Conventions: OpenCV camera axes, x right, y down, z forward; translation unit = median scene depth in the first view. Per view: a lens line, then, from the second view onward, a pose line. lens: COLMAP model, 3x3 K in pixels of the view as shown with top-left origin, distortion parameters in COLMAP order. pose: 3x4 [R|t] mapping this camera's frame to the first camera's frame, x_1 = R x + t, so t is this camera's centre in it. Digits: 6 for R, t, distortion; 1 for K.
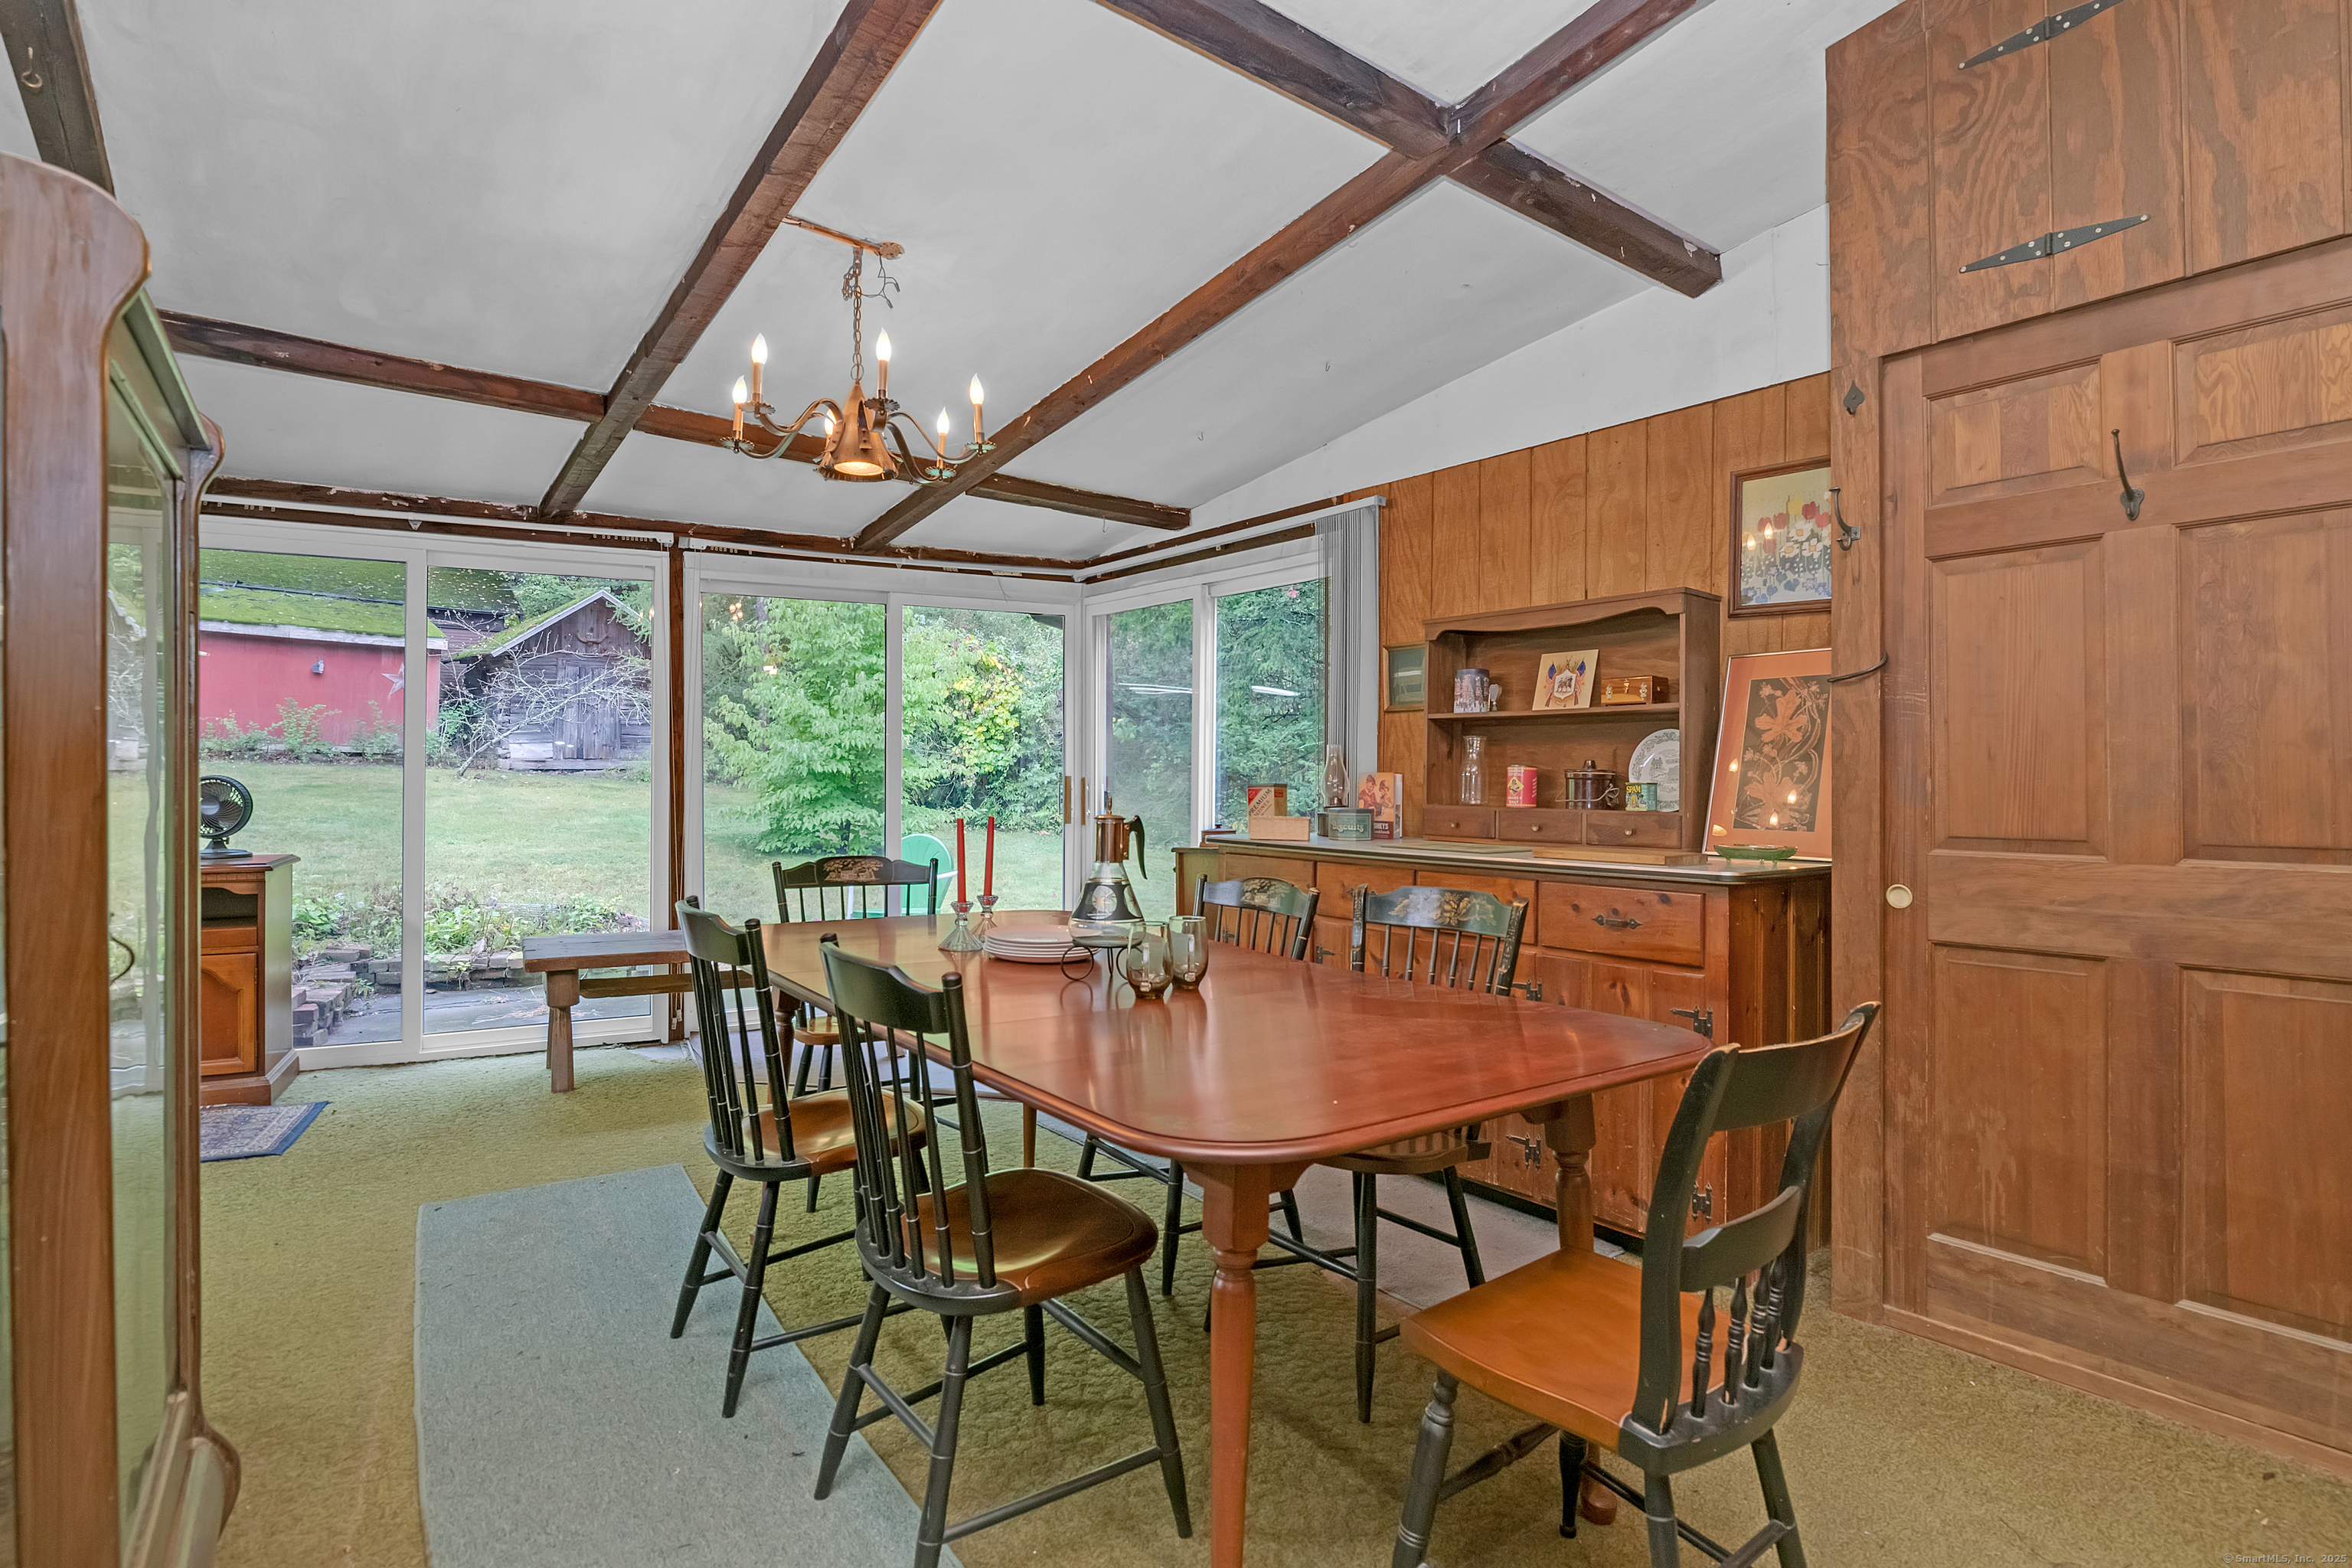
lens RADIAL K [[1178.8, 0, 1169.8], [0, 1178.8, 774.5], [0, 0, 1]] dist [-0.003401, -0.000221]
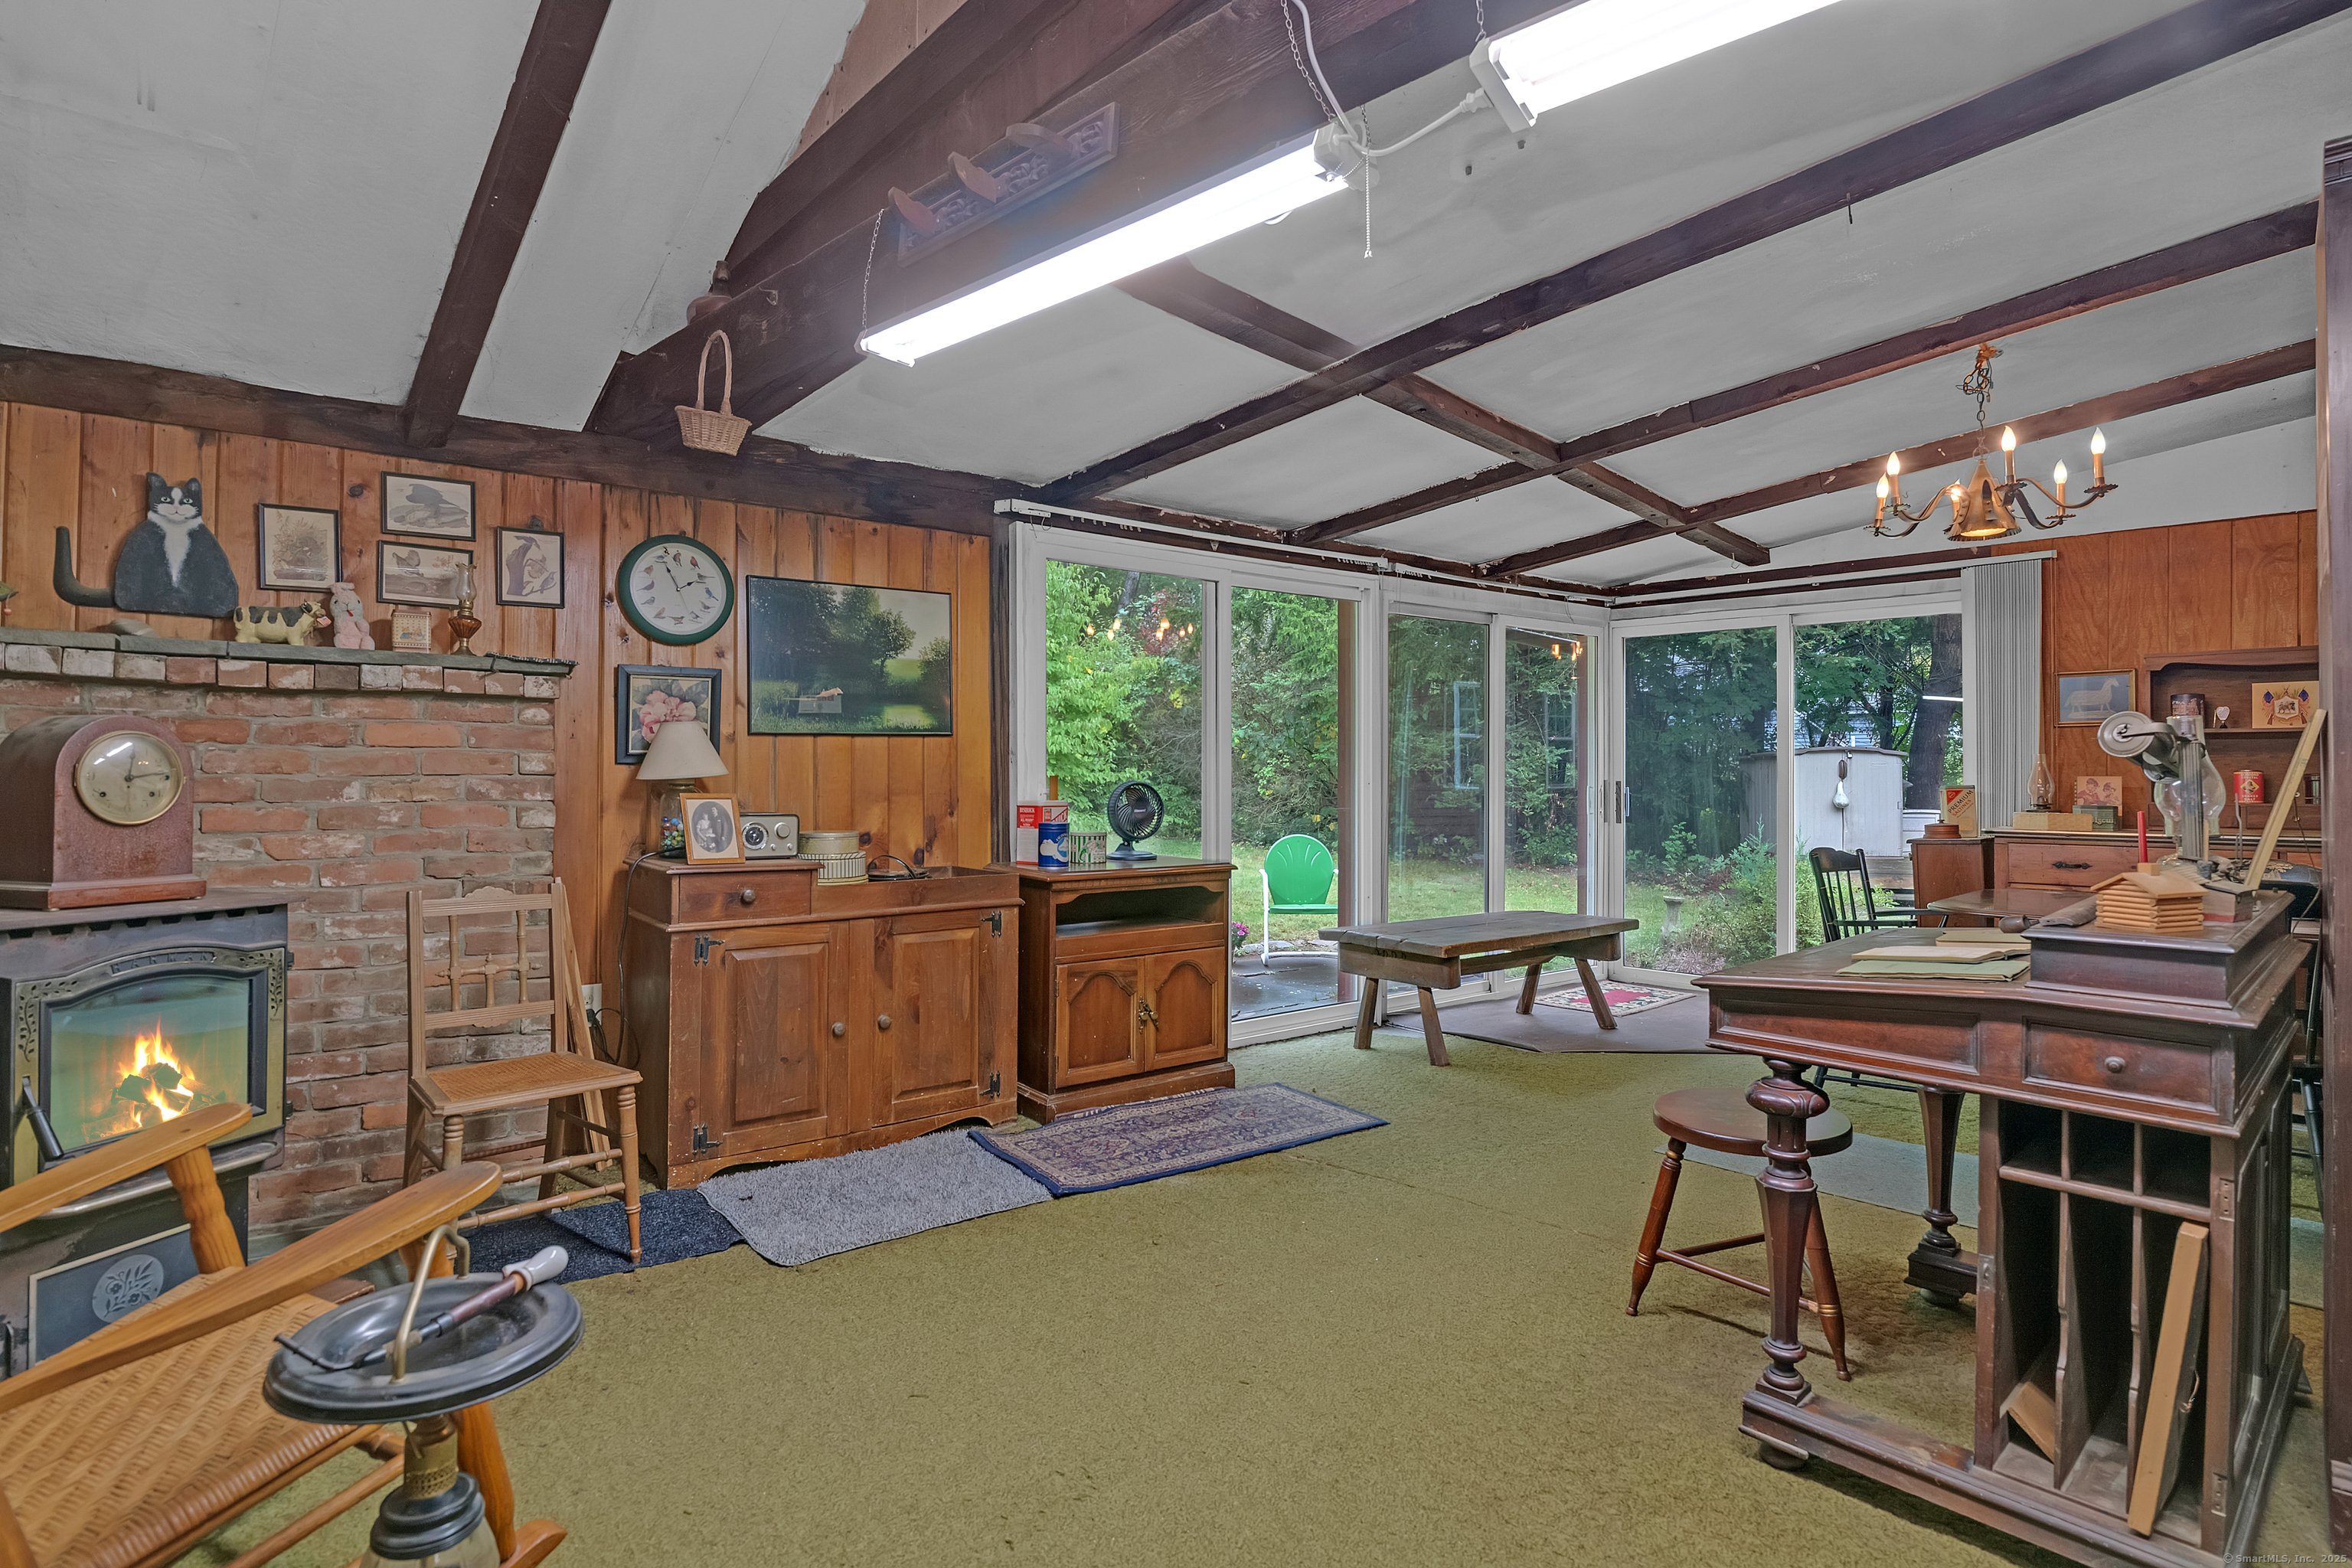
lens RADIAL K [[1178.8, 0, 1190.9], [0, 1178.8, 783.1], [0, 0, 1]] dist [-0.003401, -0.000221]
pose [[0.985169, -0.003550, 0.171550, -1.015271], [0.002887, 0.999987, 0.004113, -0.002600], [-0.171562, -0.003556, 0.985167, -0.055777]]
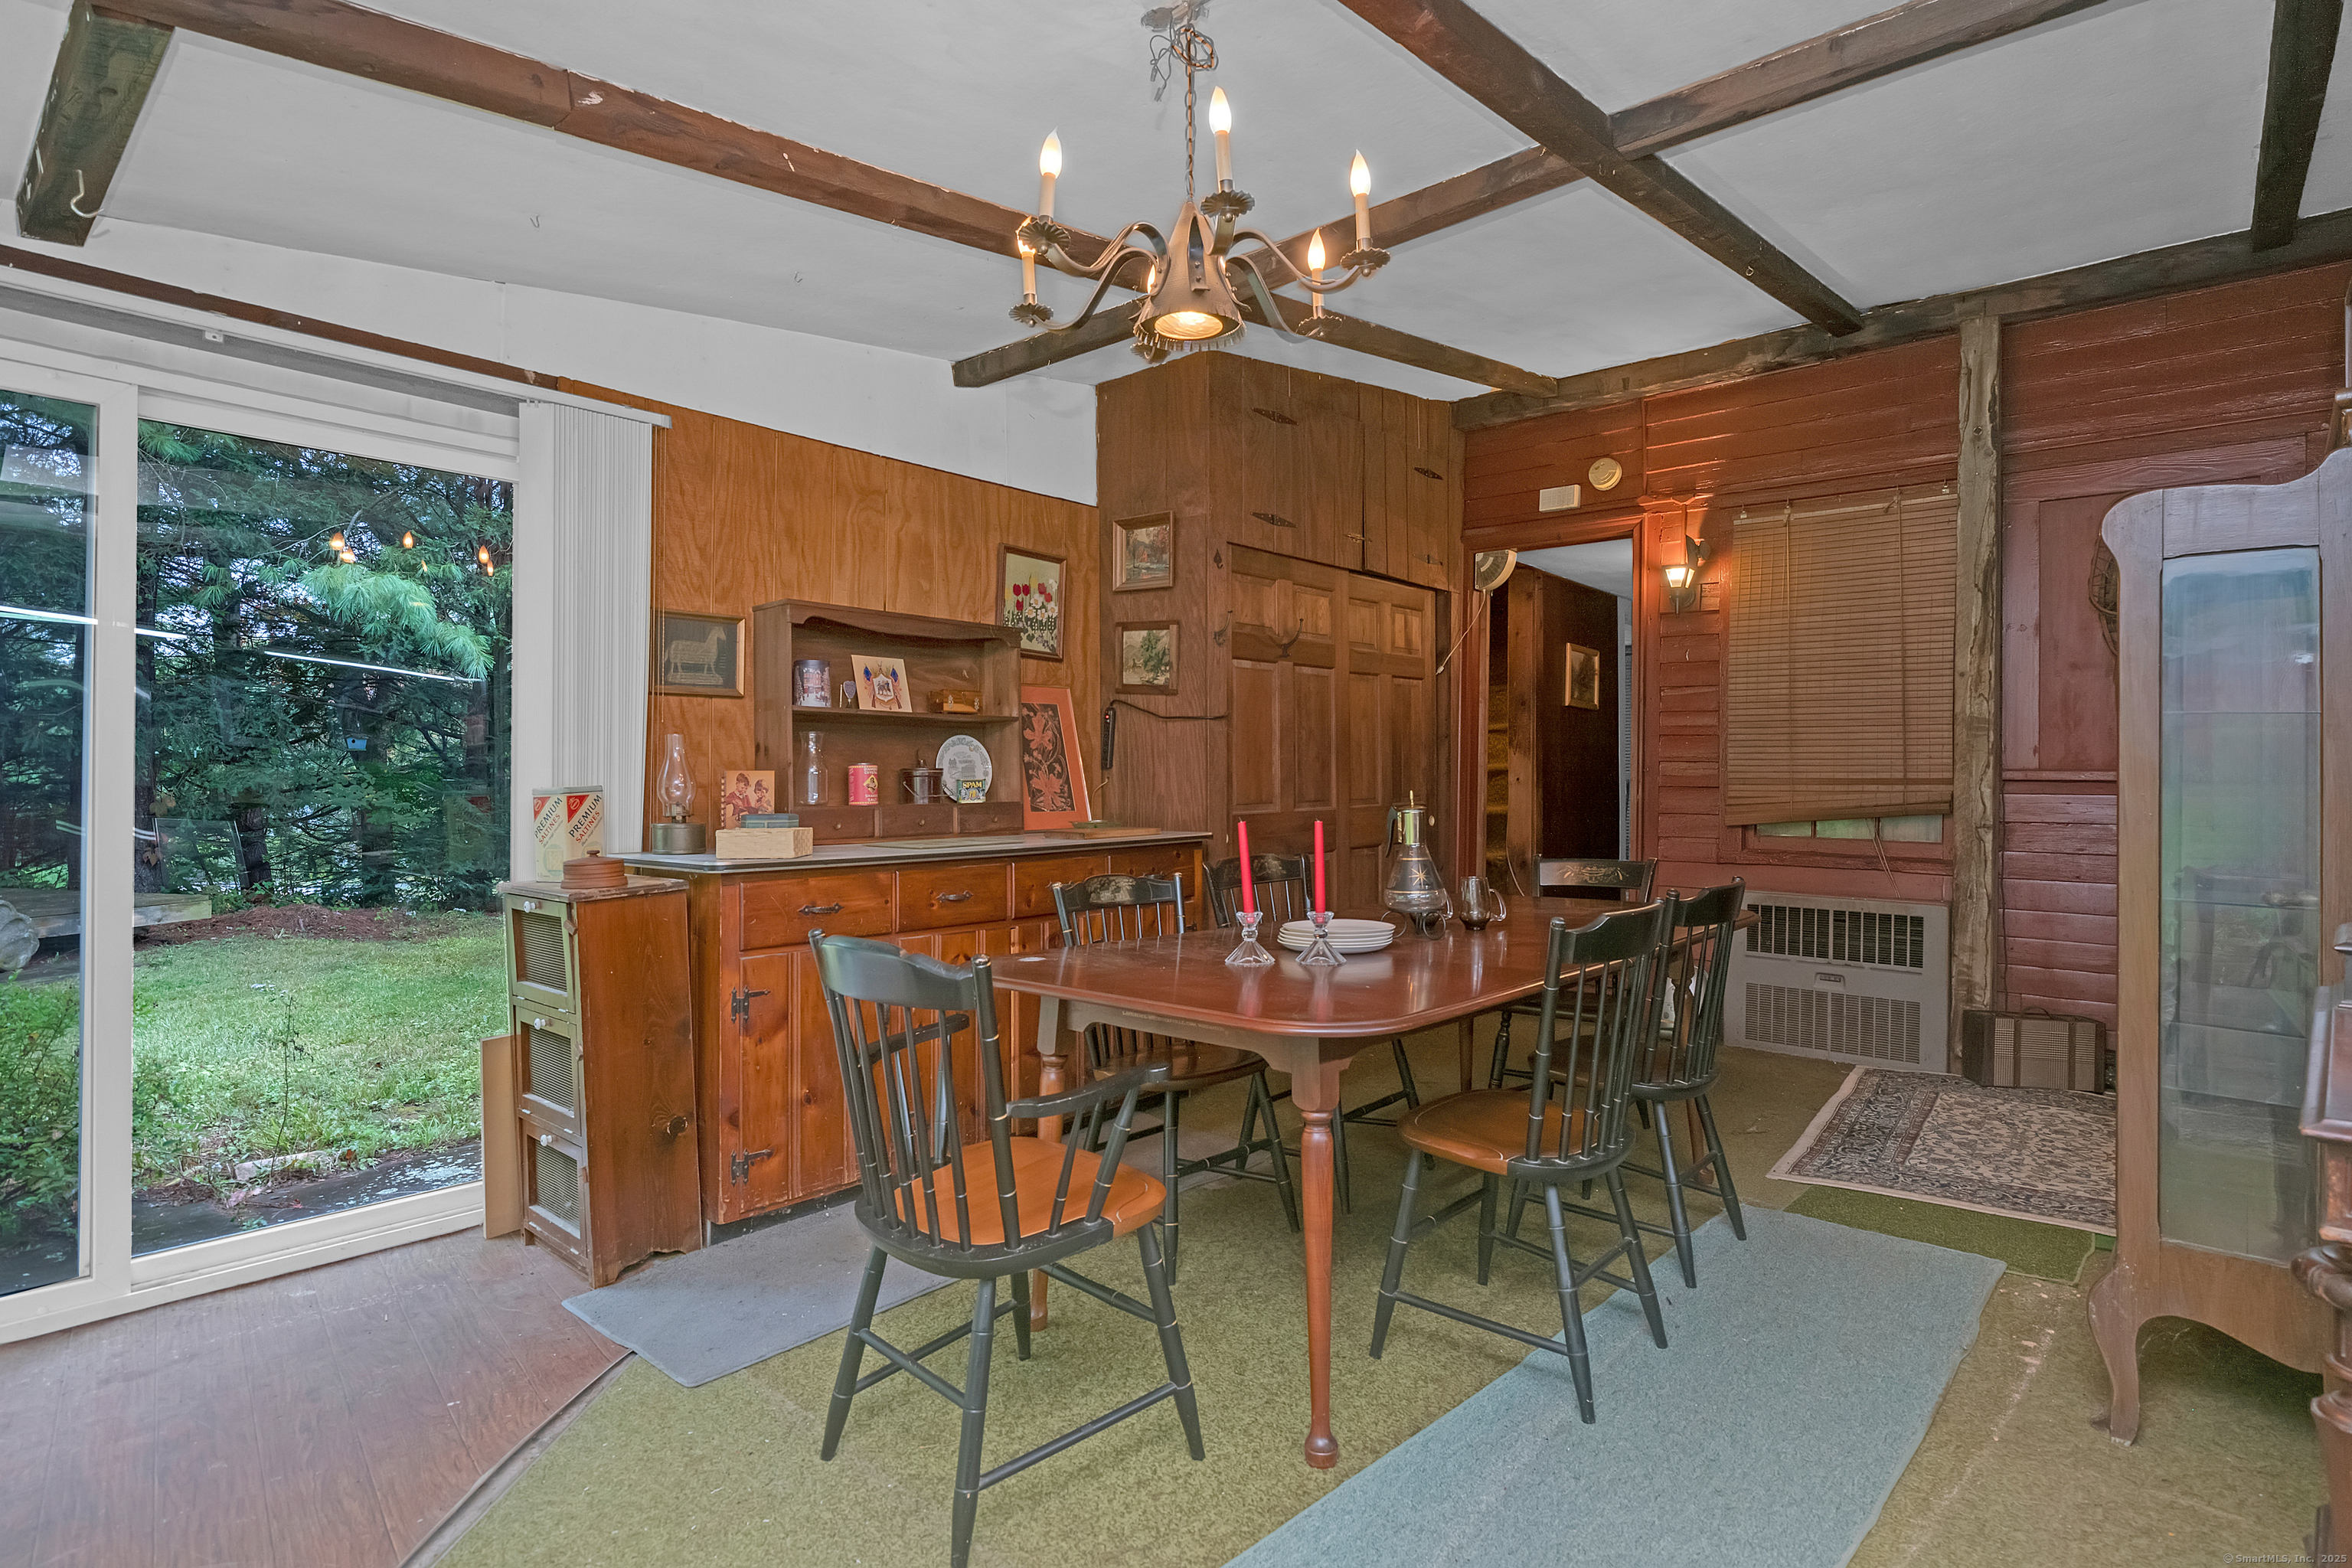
lens RADIAL K [[1178.8, 0, 1184.8], [0, 1178.8, 772.6], [0, 0, 1]] dist [-0.003401, -0.000221]
pose [[-0.208387, -0.005148, 0.978033, -0.731254], [-0.002088, 0.999986, 0.004819, -0.005108], [-0.978044, -0.001038, -0.208395, 0.912936]]
